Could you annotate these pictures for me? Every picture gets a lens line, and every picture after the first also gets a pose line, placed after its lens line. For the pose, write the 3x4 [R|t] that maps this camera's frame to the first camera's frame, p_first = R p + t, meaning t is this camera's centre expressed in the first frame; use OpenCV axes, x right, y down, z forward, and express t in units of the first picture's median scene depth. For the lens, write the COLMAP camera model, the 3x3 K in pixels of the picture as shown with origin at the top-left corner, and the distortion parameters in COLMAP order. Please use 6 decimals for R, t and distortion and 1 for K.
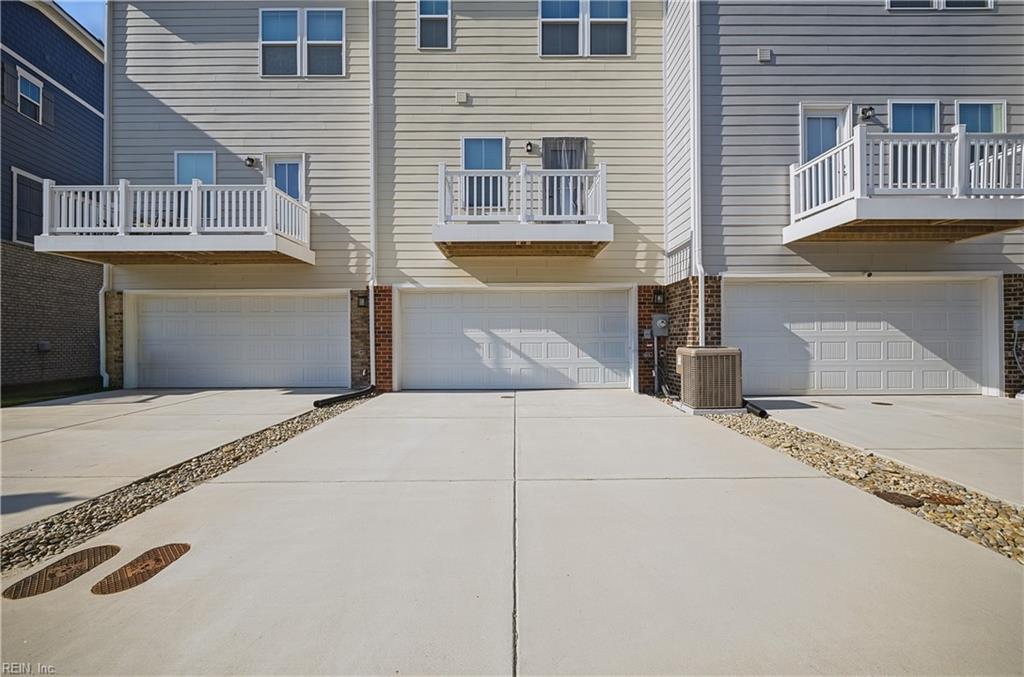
lens RADIAL K [[394.4, 0, 515.5], [0, 394.4, 340.0], [0, 0, 1]] dist [0.006296, -0.001921]
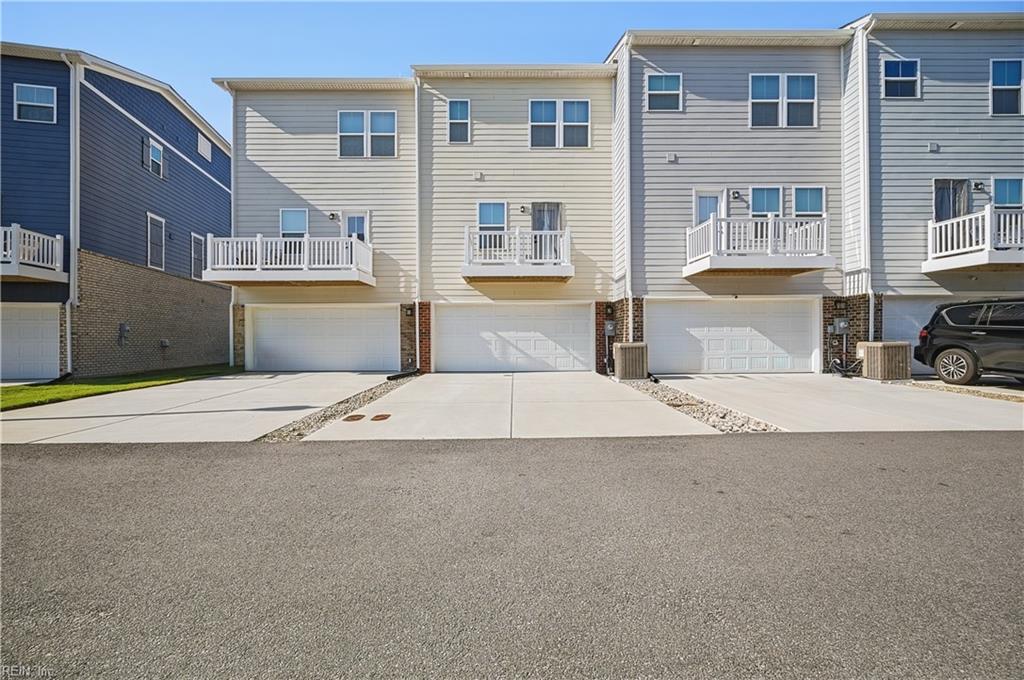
lens RADIAL K [[394.4, 0, 515.5], [0, 394.4, 339.1], [0, 0, 1]] dist [0.006296, -0.001921]
pose [[1.000000, -0.000008, -0.000048, 0.007708], [0.000008, 0.999998, 0.002022, 0.000579], [0.000048, -0.002022, 0.999998, -0.491204]]
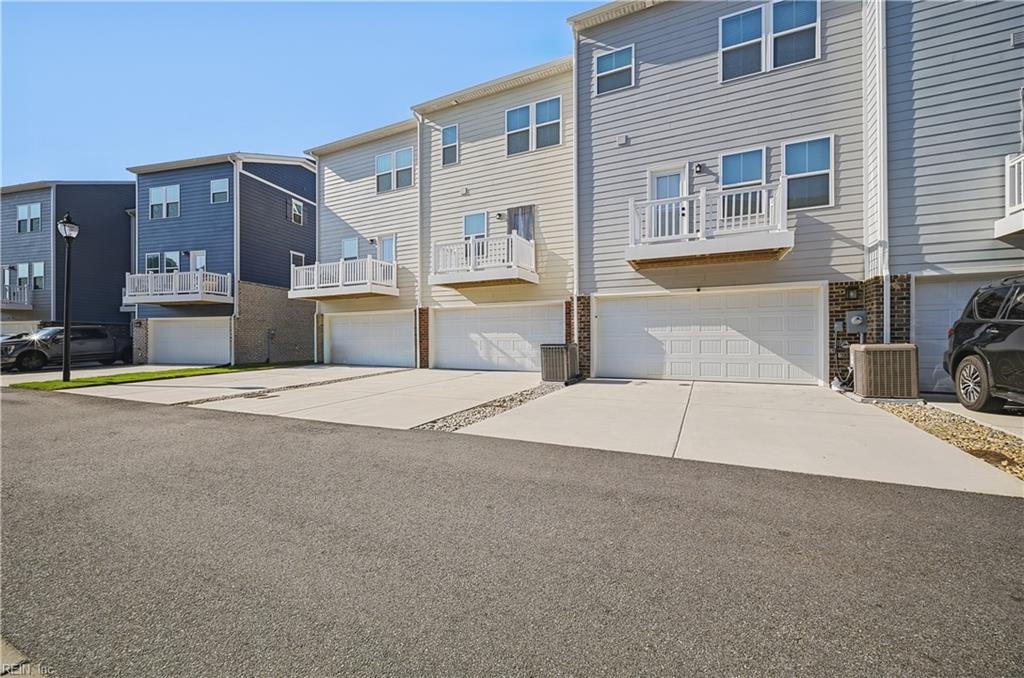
lens RADIAL K [[394.4, 0, 518.0], [0, 394.4, 338.5], [0, 0, 1]] dist [0.006296, -0.001921]
pose [[0.905601, -0.000686, -0.424129, 0.763537], [-0.000005, 0.999999, -0.001627, 0.000471], [0.424130, 0.001476, 0.905600, -0.386405]]
